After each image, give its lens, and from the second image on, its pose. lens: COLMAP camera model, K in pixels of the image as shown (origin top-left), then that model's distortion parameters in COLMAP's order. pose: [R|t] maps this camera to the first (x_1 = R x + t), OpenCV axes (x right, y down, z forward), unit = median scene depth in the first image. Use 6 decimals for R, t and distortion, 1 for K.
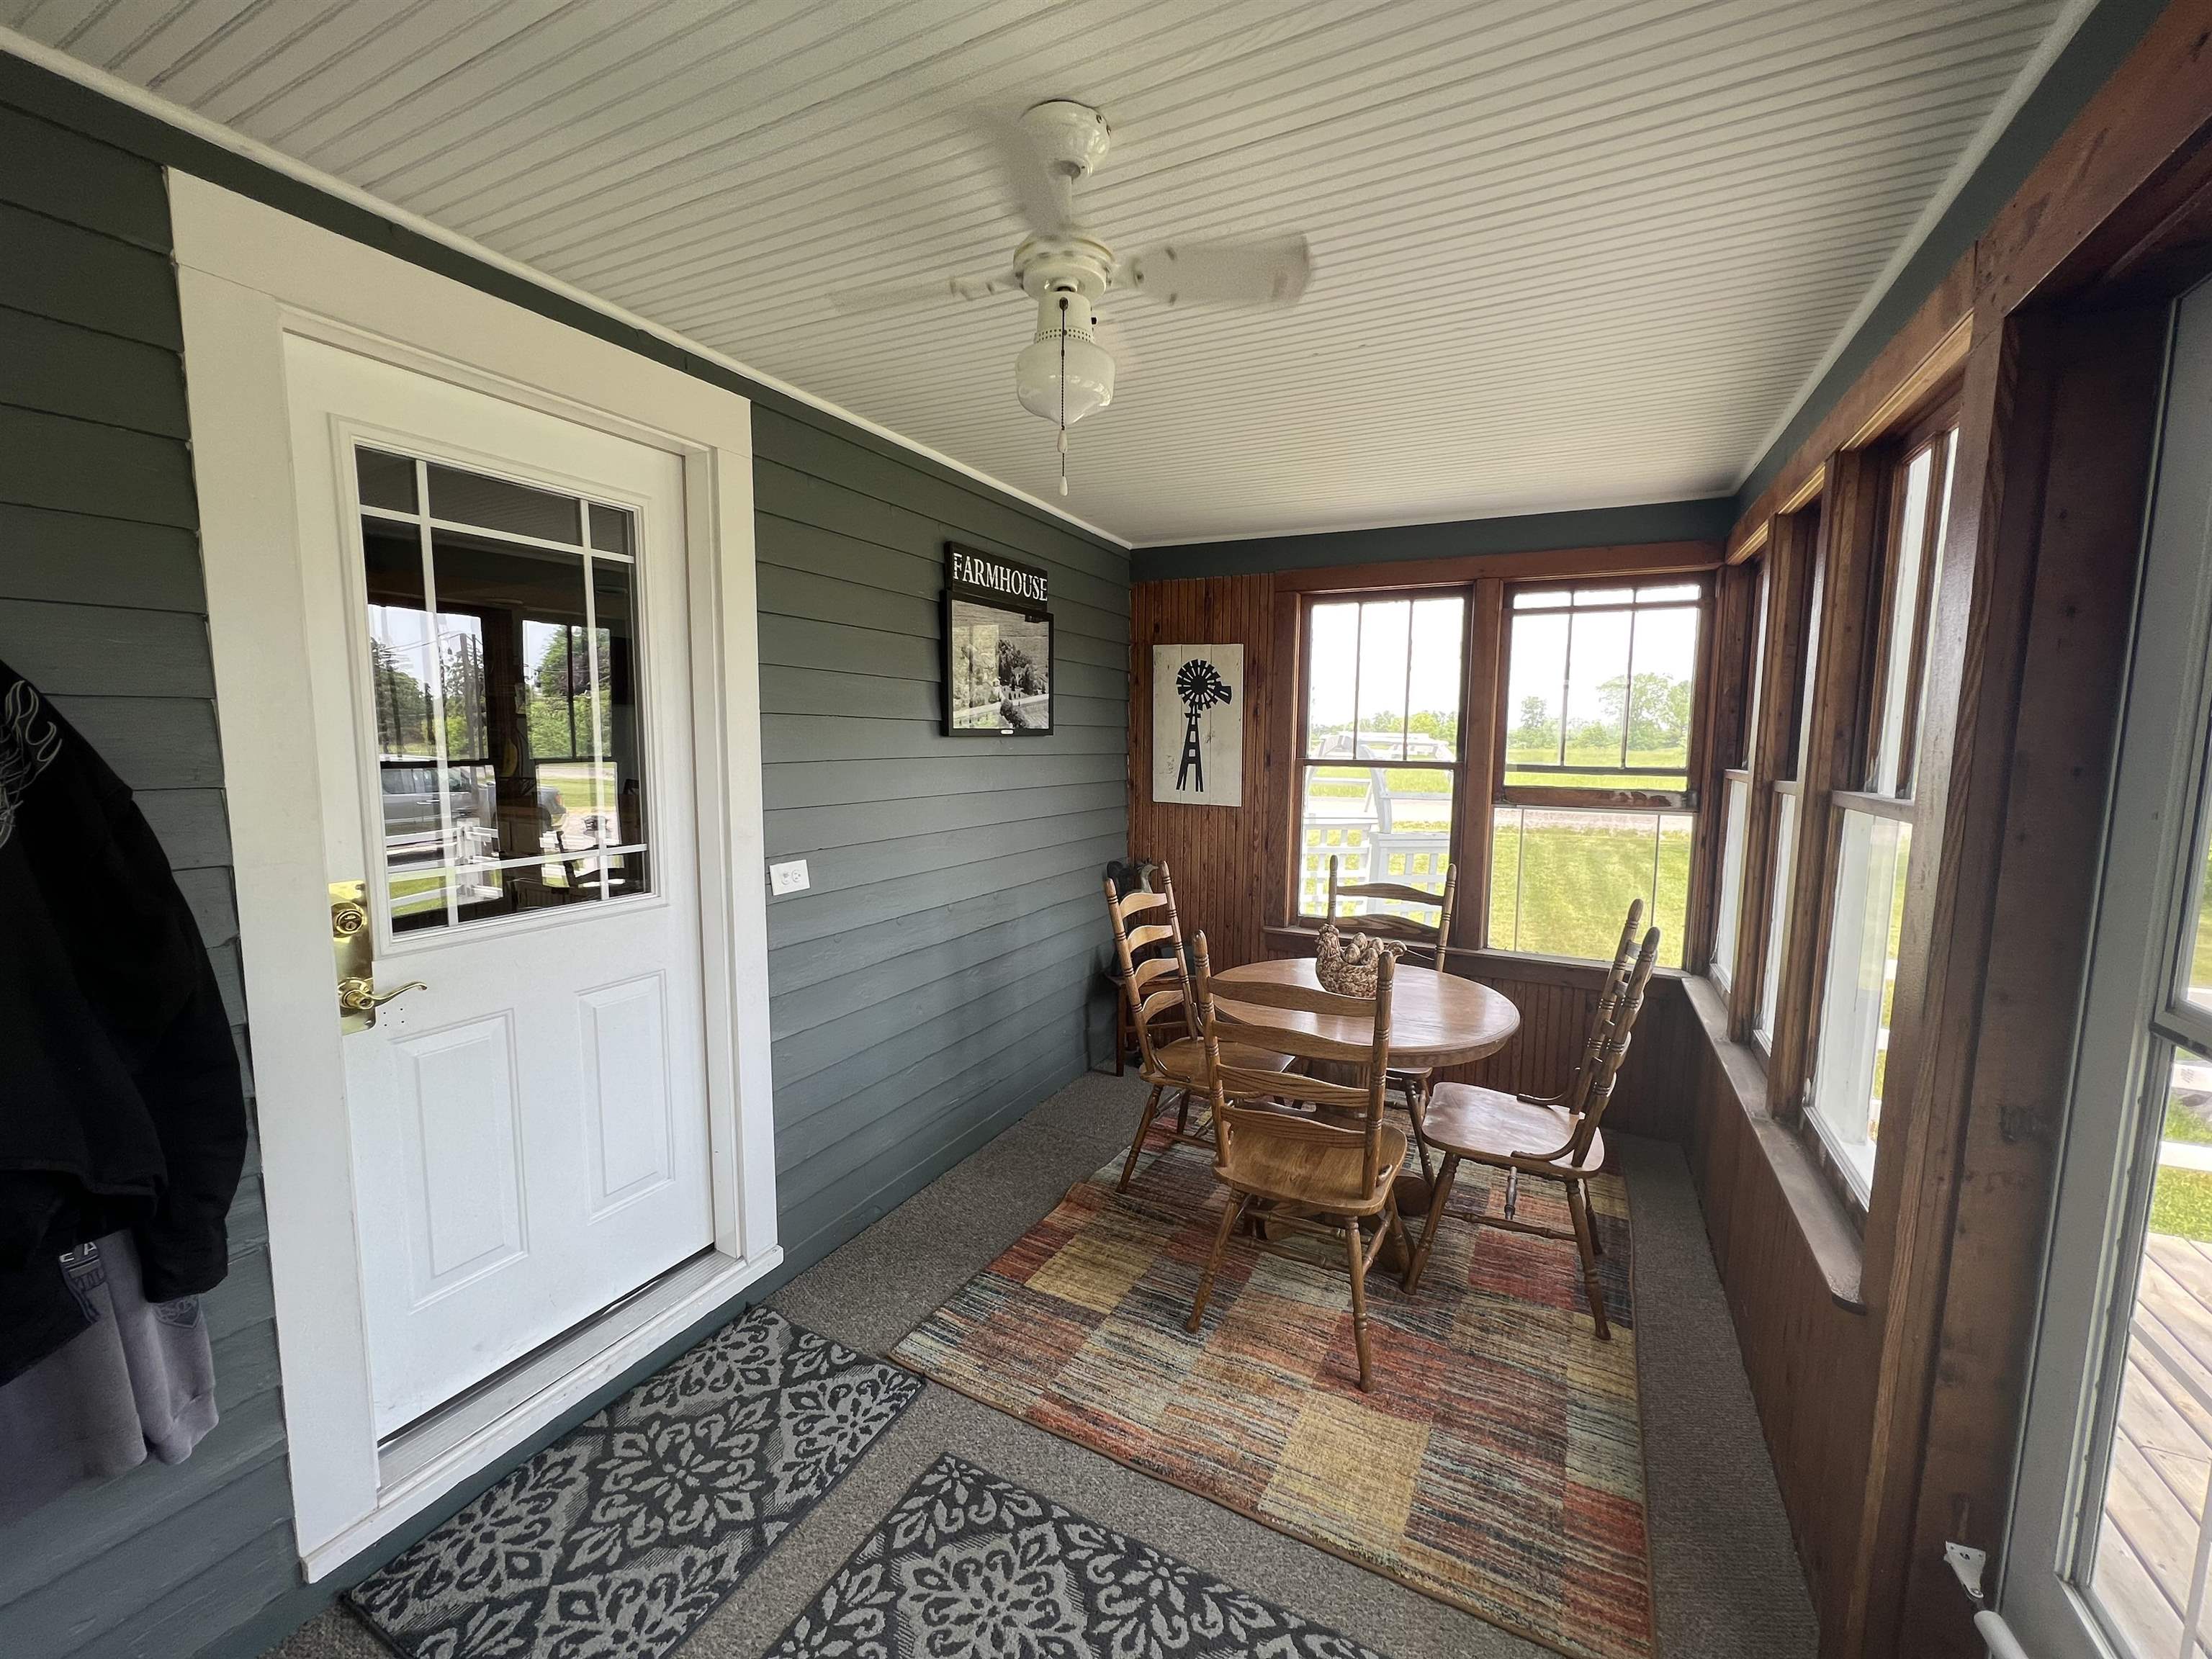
lens RADIAL K [[890.7, 0, 1099.5], [0, 890.7, 826.8], [0, 0, 1]] dist [-0.000804, 0.000793]
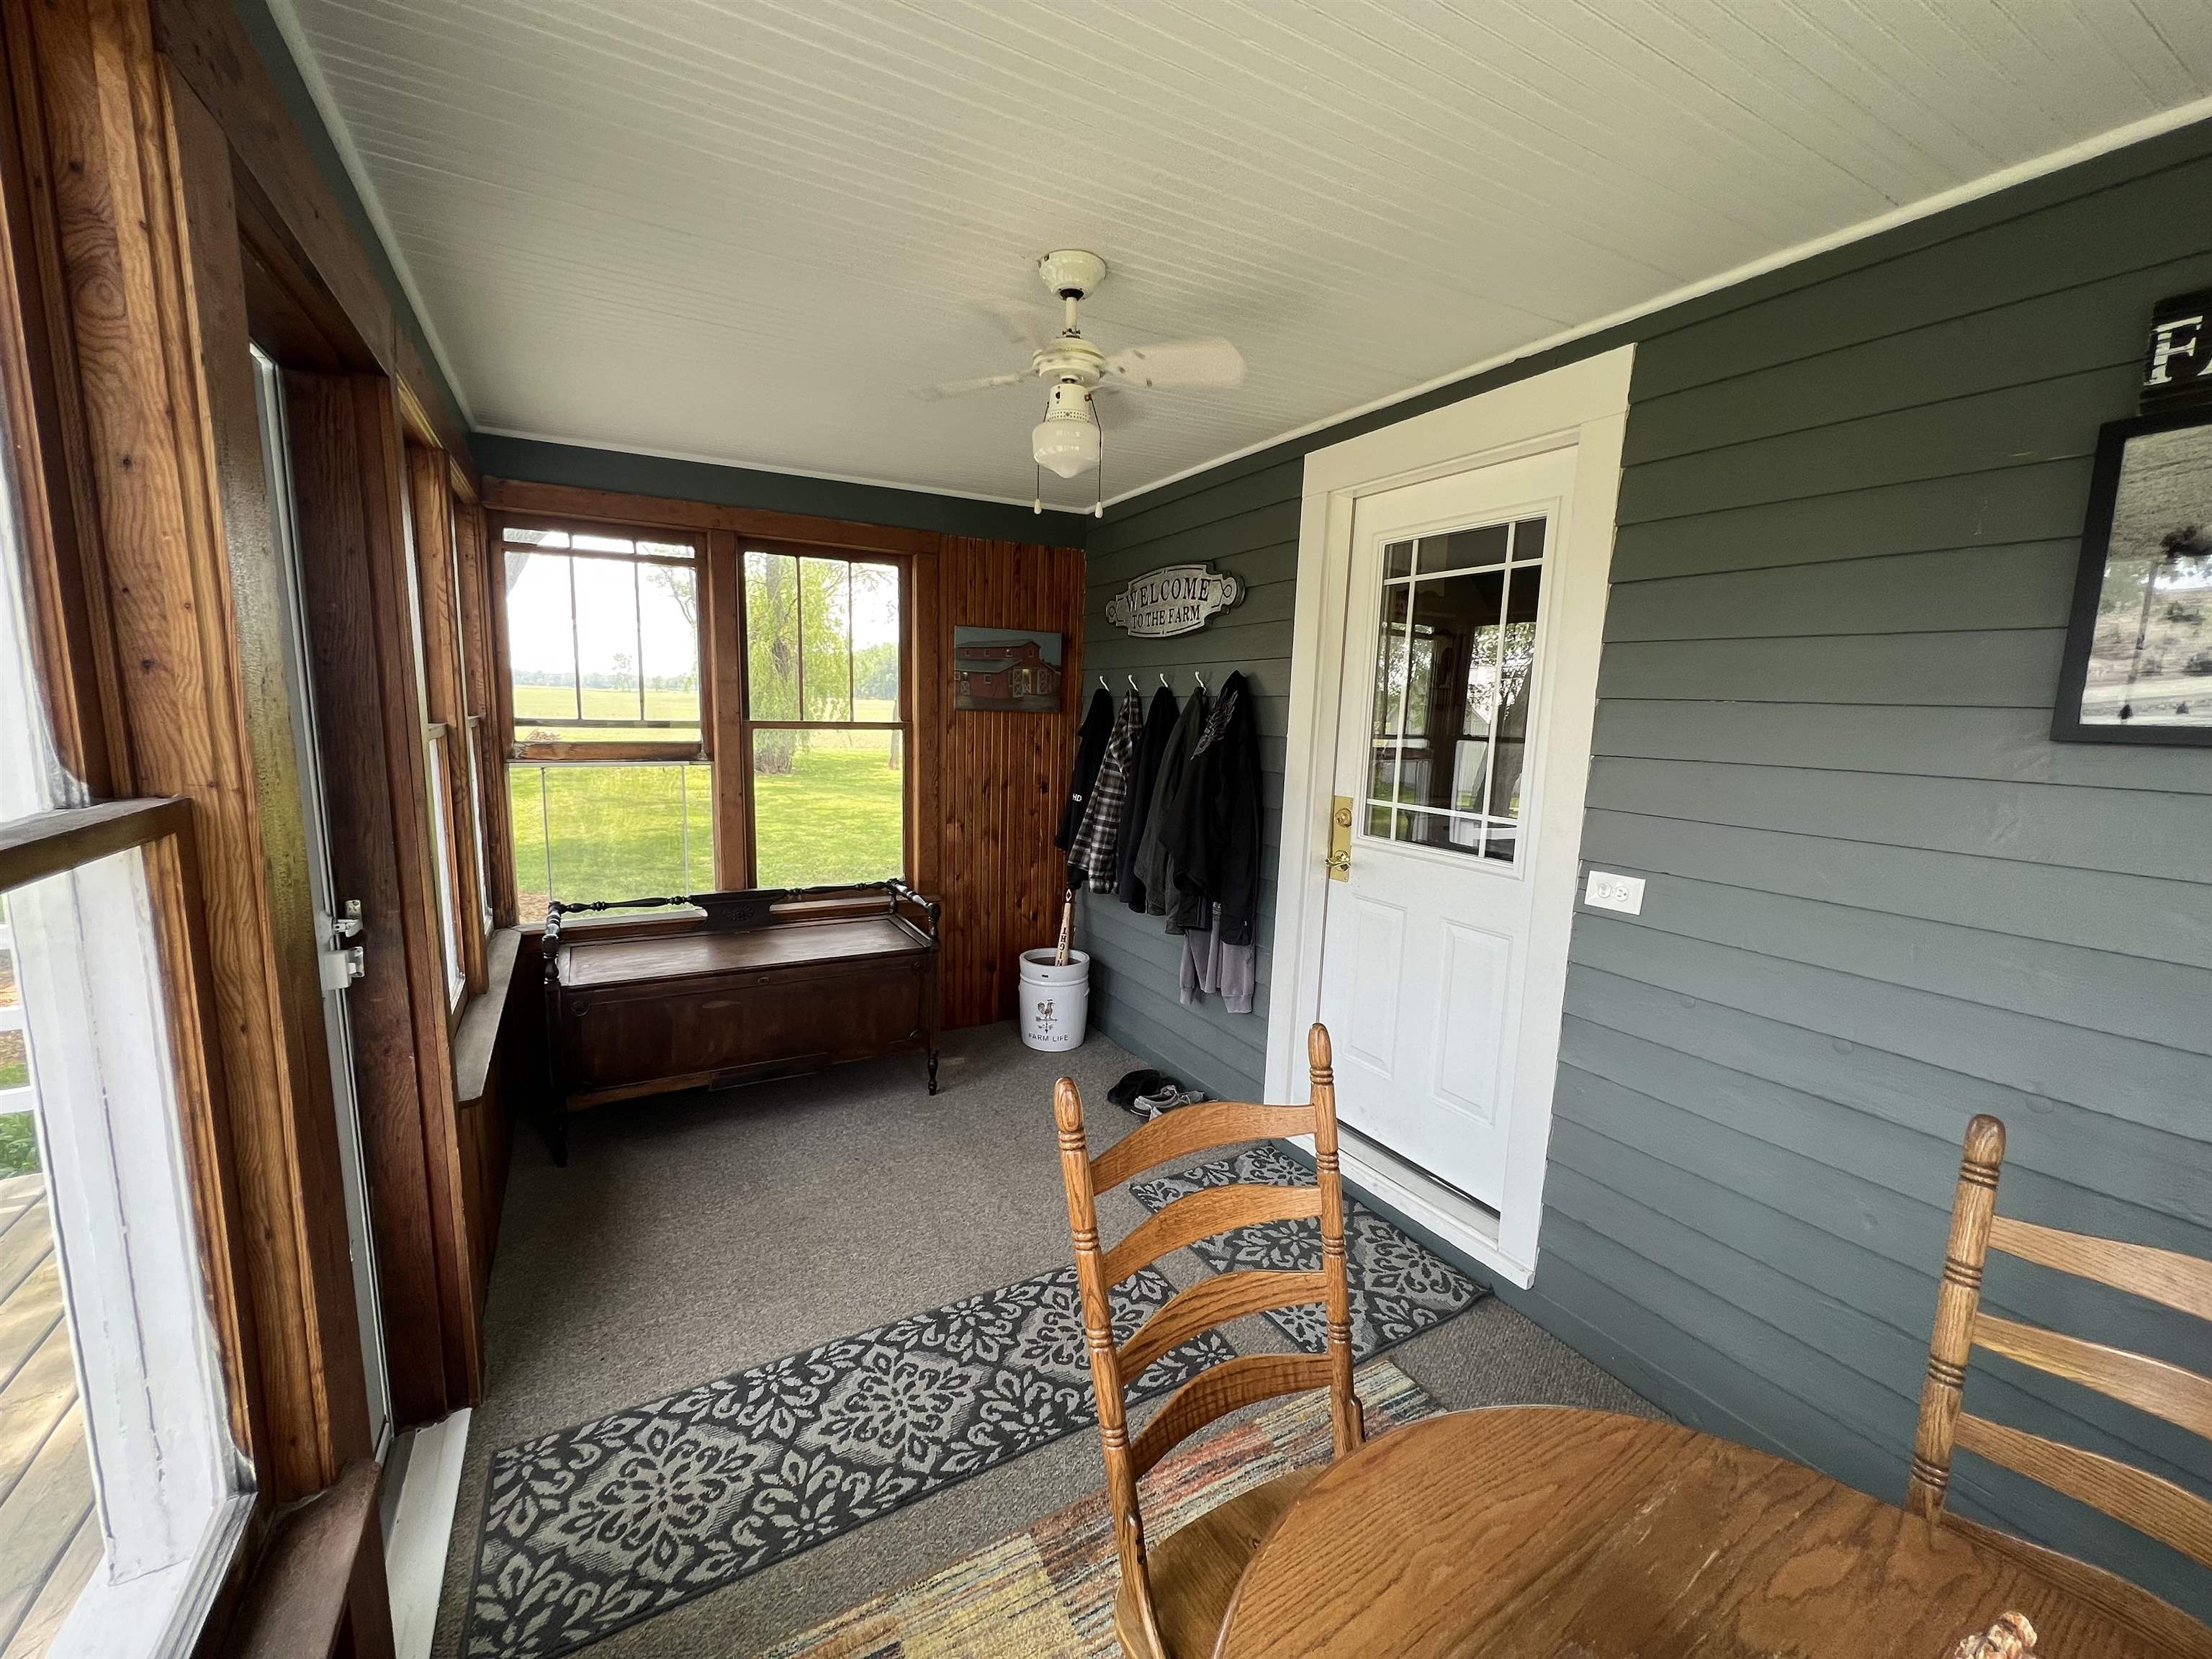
lens RADIAL K [[890.7, 0, 1099.5], [0, 890.7, 826.8], [0, 0, 1]] dist [-0.000804, 0.000793]
pose [[-0.546147, 0.093436, -0.832462, 0.745250], [-0.118738, 0.975091, 0.187345, -0.126205], [0.829232, 0.201162, -0.521449, 1.232362]]
